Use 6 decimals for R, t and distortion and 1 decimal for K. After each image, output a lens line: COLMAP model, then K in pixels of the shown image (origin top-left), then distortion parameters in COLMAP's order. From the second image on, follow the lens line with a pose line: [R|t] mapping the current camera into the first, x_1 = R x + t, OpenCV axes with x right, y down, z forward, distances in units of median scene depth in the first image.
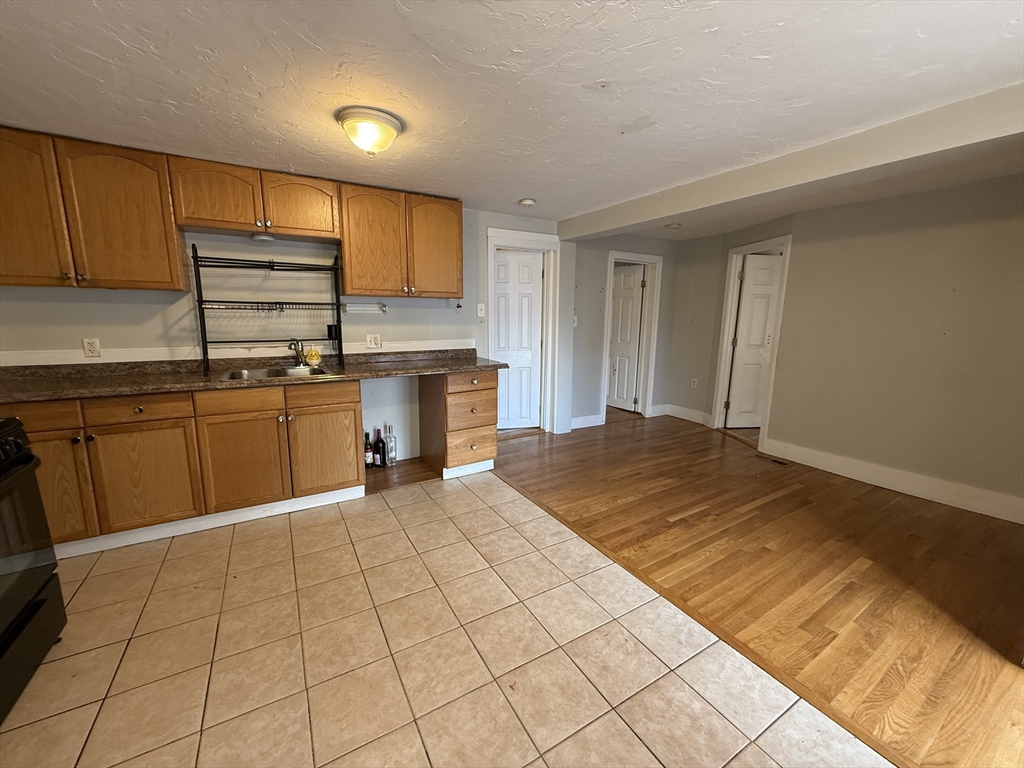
lens RADIAL K [[406.1, 0, 512.0], [0, 406.1, 384.0], [0, 0, 1]] dist [-0.001394, -0.000210]
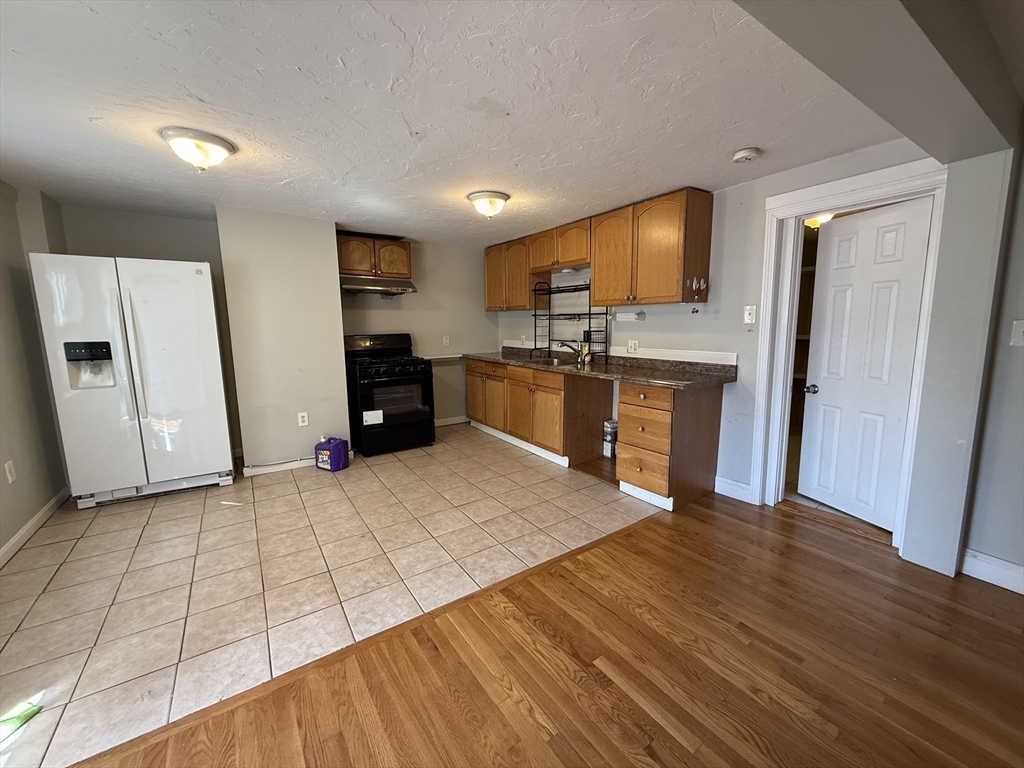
lens RADIAL K [[406.1, 0, 512.0], [0, 406.1, 384.0], [0, 0, 1]] dist [-0.001394, -0.000210]
pose [[0.060357, 0.141057, -0.988160, 1.011485], [-0.163805, 0.977943, 0.129594, -0.132780], [0.984645, 0.154043, 0.082132, 0.844733]]
